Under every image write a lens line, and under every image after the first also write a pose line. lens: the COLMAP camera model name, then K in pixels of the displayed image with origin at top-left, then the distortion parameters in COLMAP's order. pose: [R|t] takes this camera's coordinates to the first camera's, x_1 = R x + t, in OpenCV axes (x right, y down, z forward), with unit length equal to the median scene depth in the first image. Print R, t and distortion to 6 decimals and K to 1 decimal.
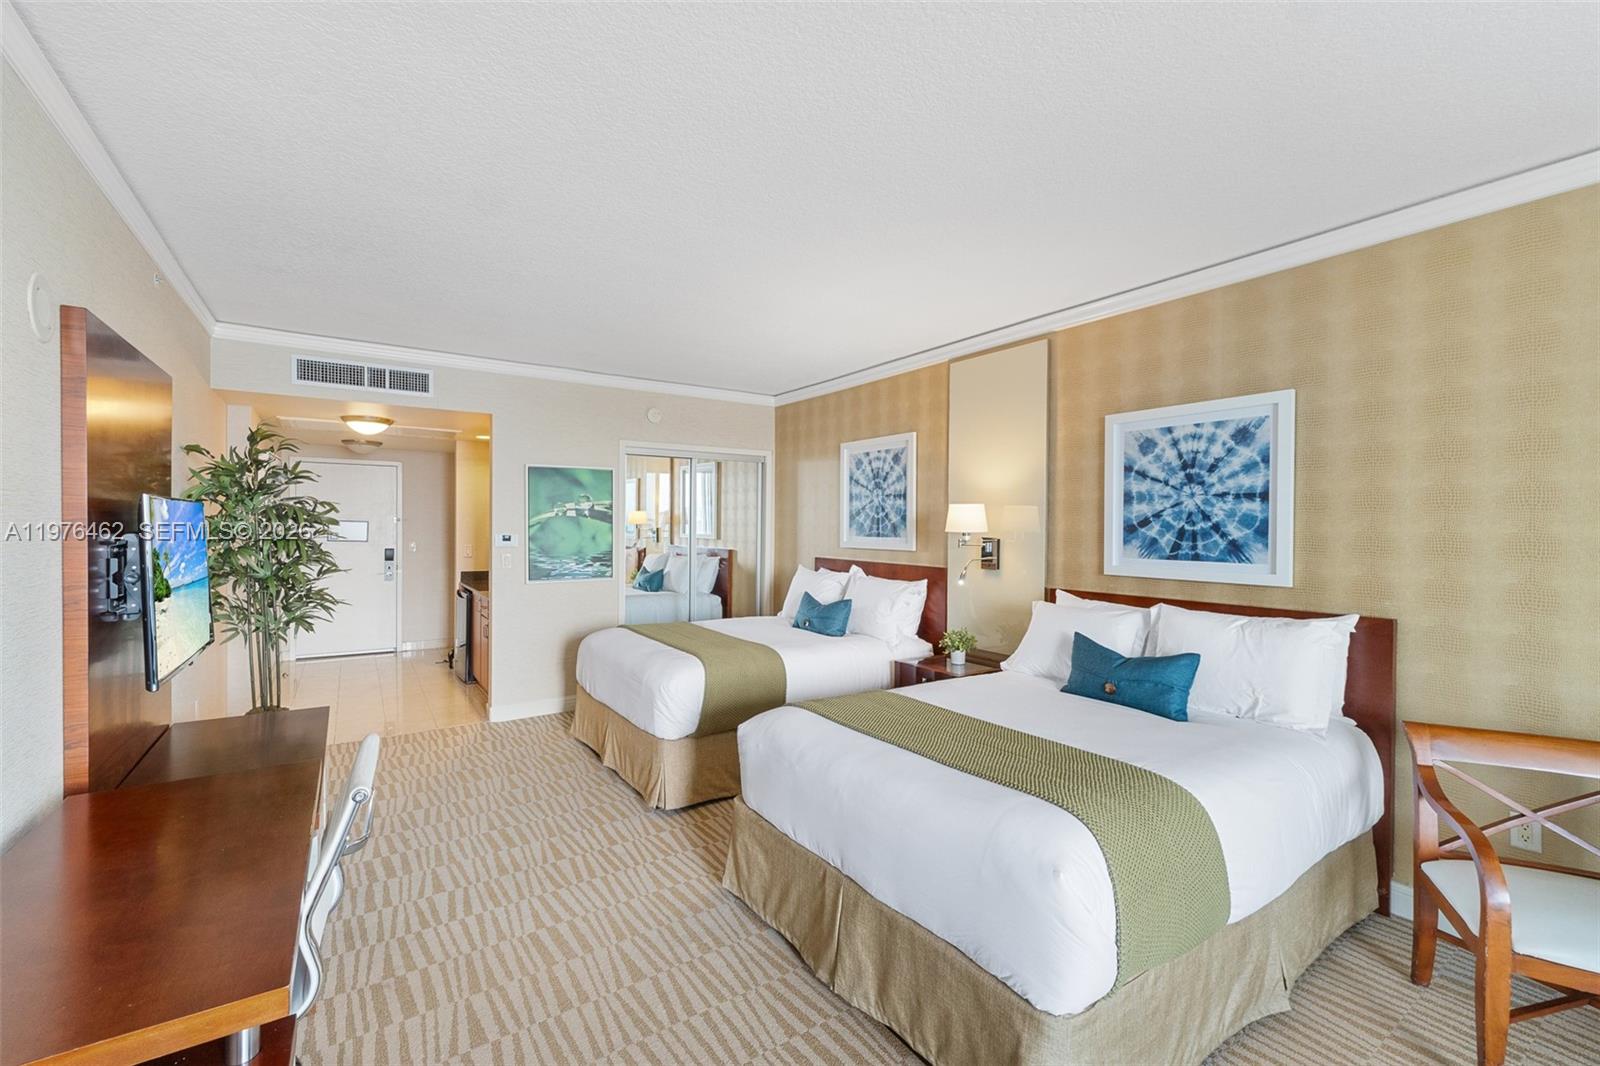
lens RADIAL K [[675.6, 0, 774.3], [0, 675.6, 533.5], [0, 0, 1]] dist [0.014681, -0.001113]
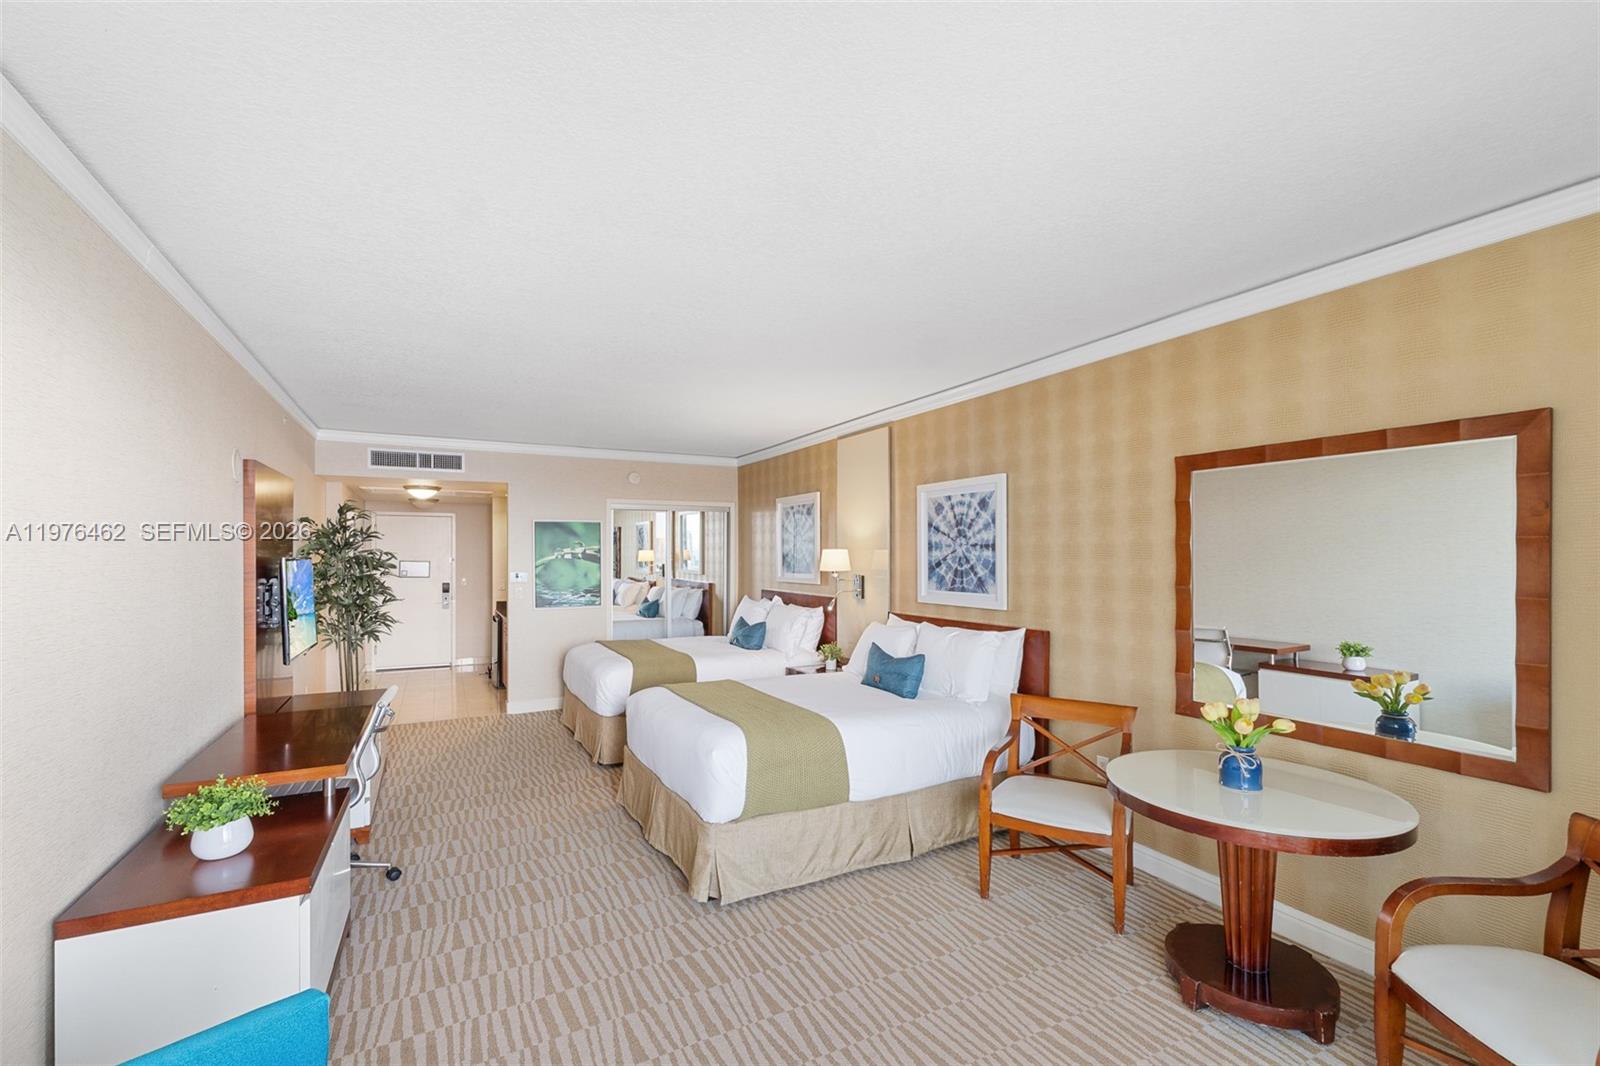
lens RADIAL K [[675.6, 0, 757.0], [0, 675.6, 558.7], [0, 0, 1]] dist [0.014681, -0.001113]
pose [[0.993461, -0.008104, -0.113884, 0.314339], [0.007172, 0.999937, -0.008594, -0.016898], [0.113946, 0.007721, 0.993457, -0.381086]]
